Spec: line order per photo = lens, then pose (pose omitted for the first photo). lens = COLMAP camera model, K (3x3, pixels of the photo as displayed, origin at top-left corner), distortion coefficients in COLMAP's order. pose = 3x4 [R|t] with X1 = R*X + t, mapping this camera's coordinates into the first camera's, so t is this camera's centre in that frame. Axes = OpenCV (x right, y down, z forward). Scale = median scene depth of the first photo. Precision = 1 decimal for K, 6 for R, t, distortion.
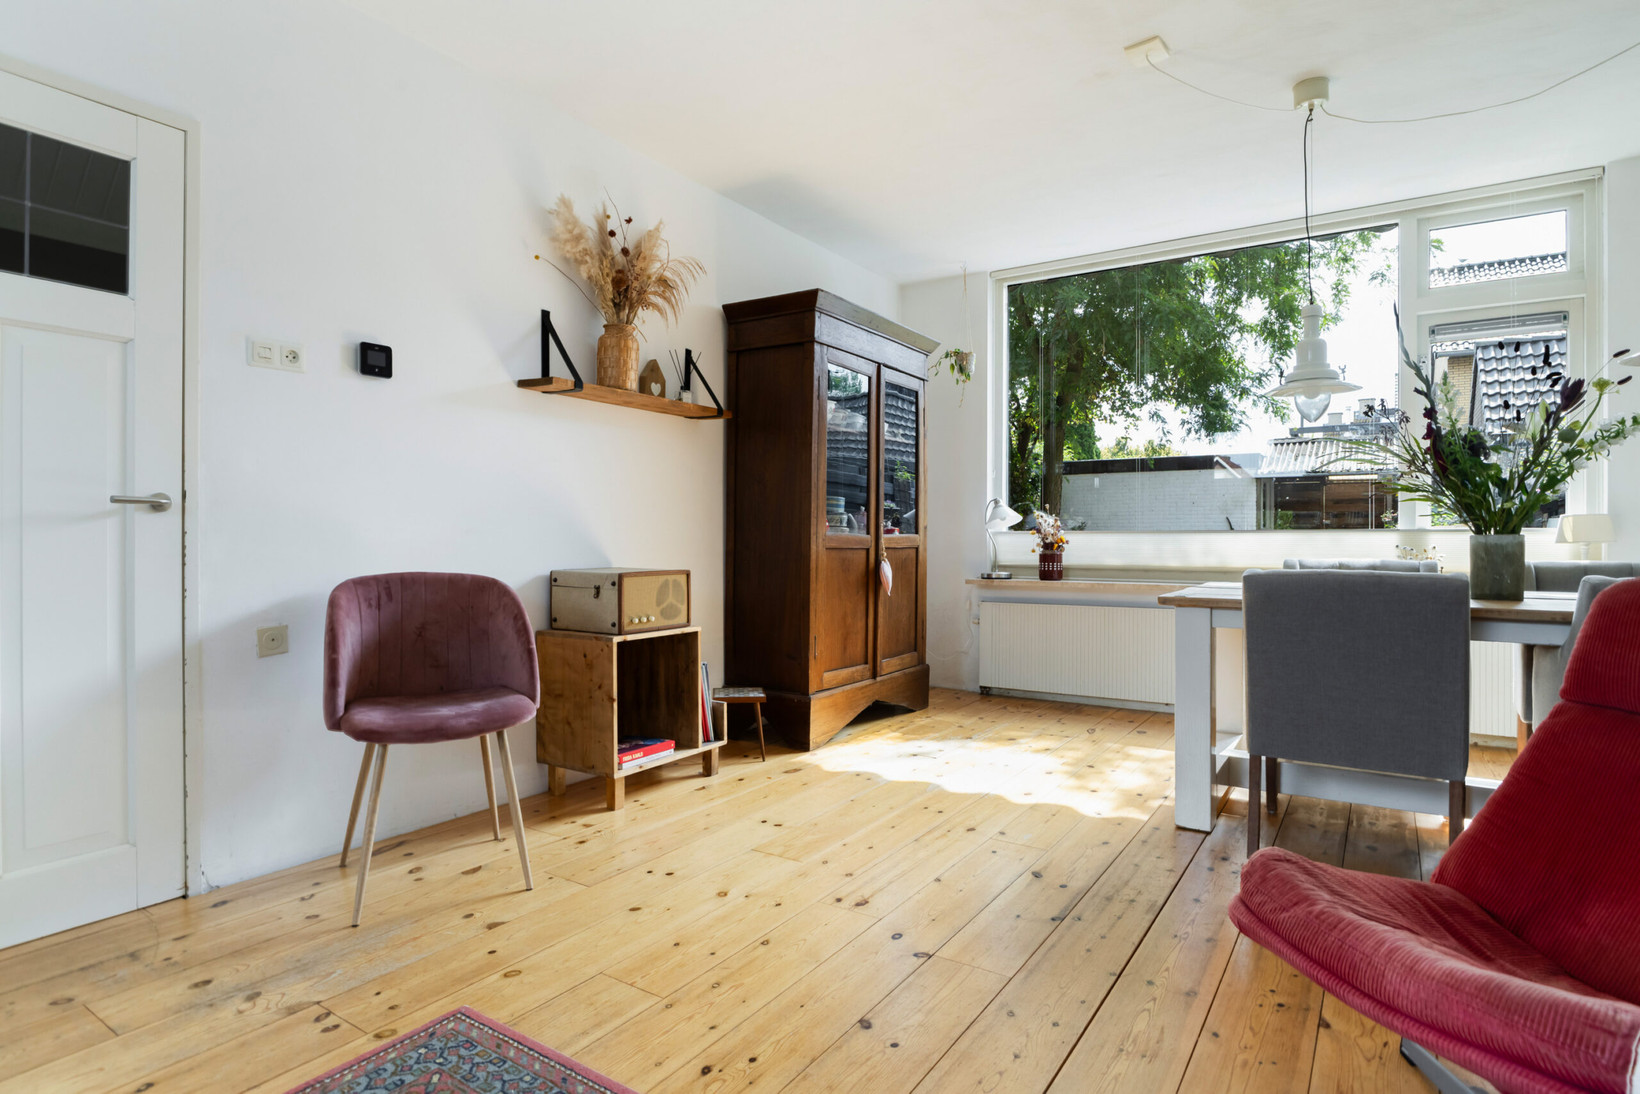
lens RADIAL K [[854.5, 0, 832.8], [0, 854.5, 542.7], [0, 0, 1]] dist [-0.015883, 0.000778]
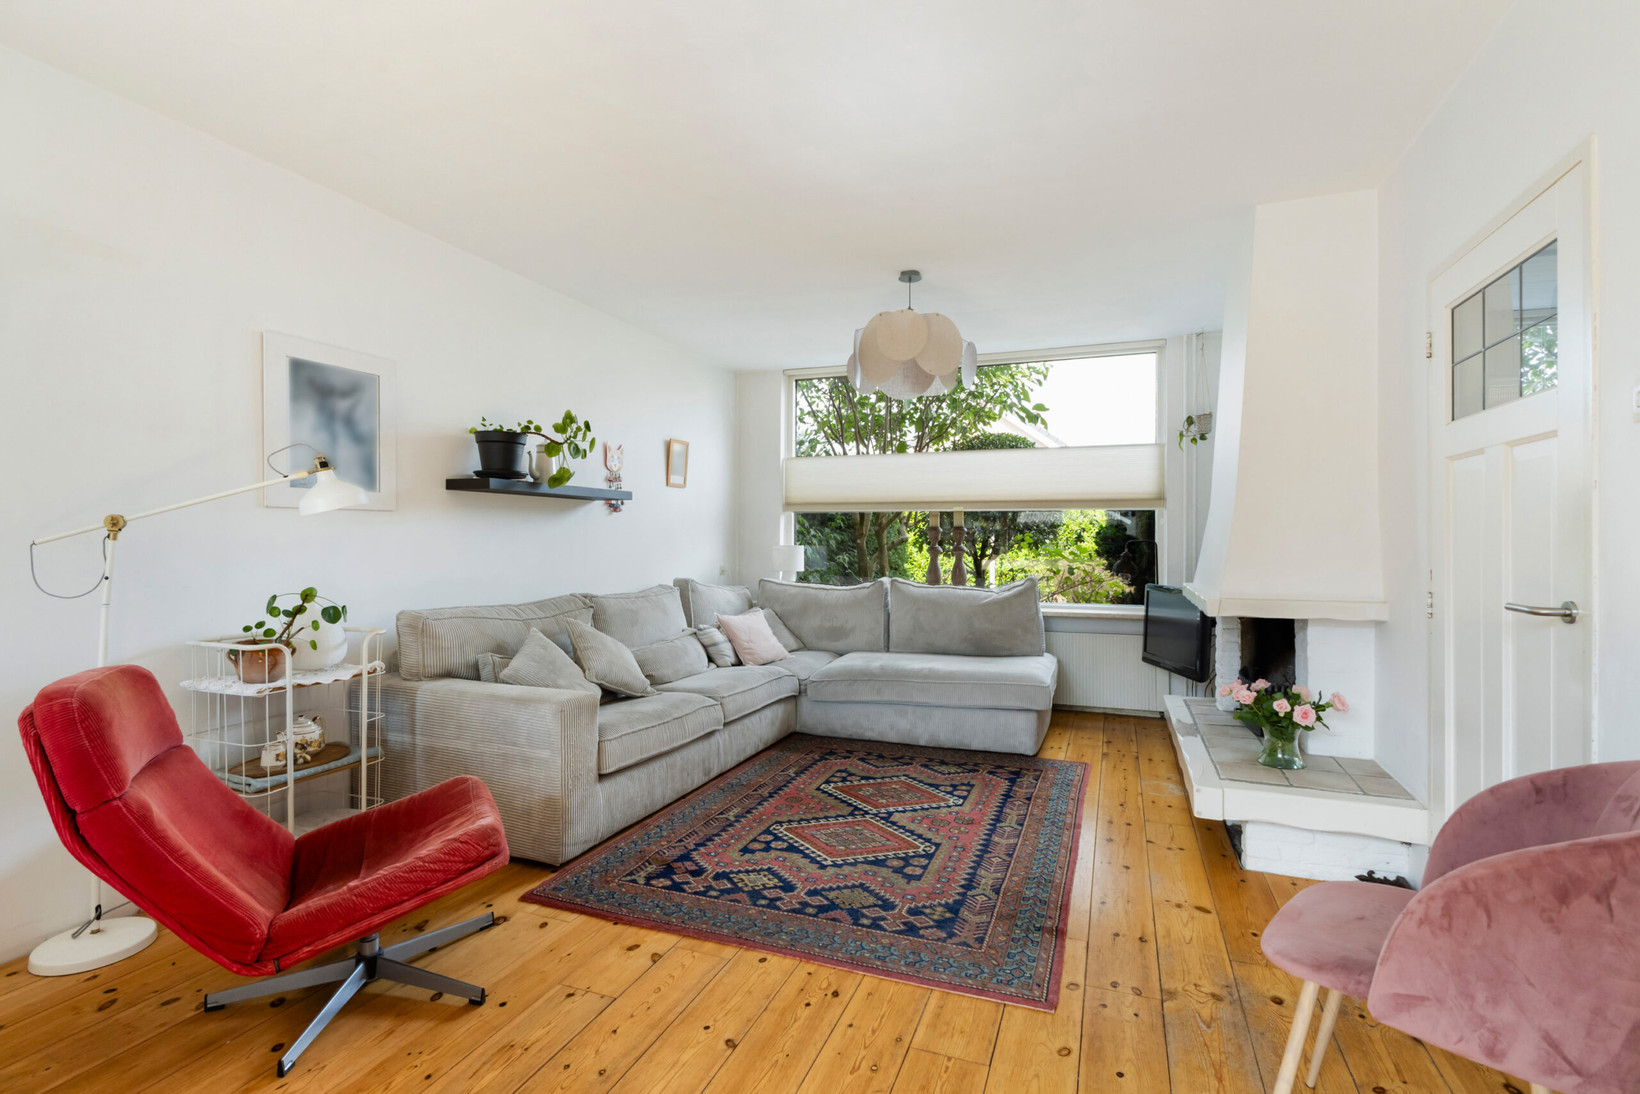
lens RADIAL K [[768.6, 0, 826.5], [0, 768.6, 541.8], [0, 0, 1]] dist [0.000075, -0.001147]
pose [[-0.977258, -0.004134, -0.212013, 0.059212], [-0.005303, 0.999974, 0.004941, -0.066773], [0.211987, 0.005953, -0.977254, 0.883339]]
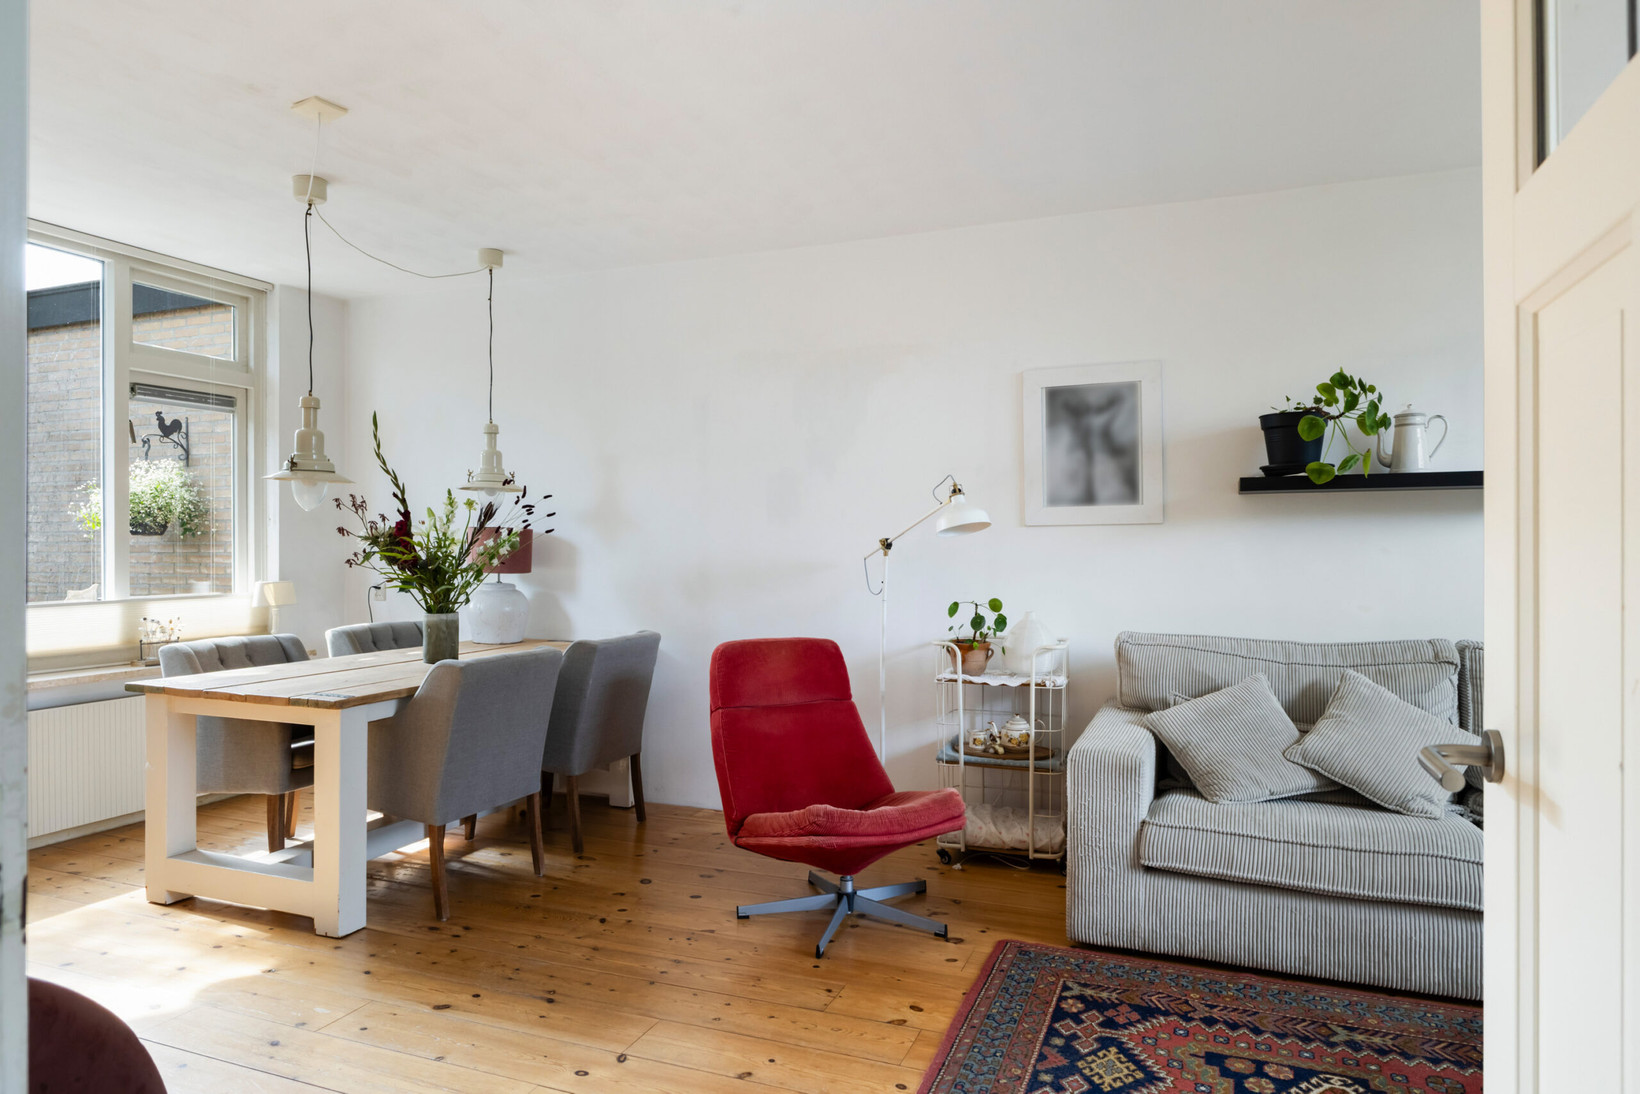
lens RADIAL K [[1001.6, 0, 822.8], [0, 1001.6, 545.8], [0, 0, 1]] dist [0.004521, -0.003239]
pose [[-0.194909, -0.001966, 0.980819, -0.573814], [0.006083, 0.999976, 0.003213, -0.076665], [-0.980803, 0.006592, -0.194892, 0.488454]]
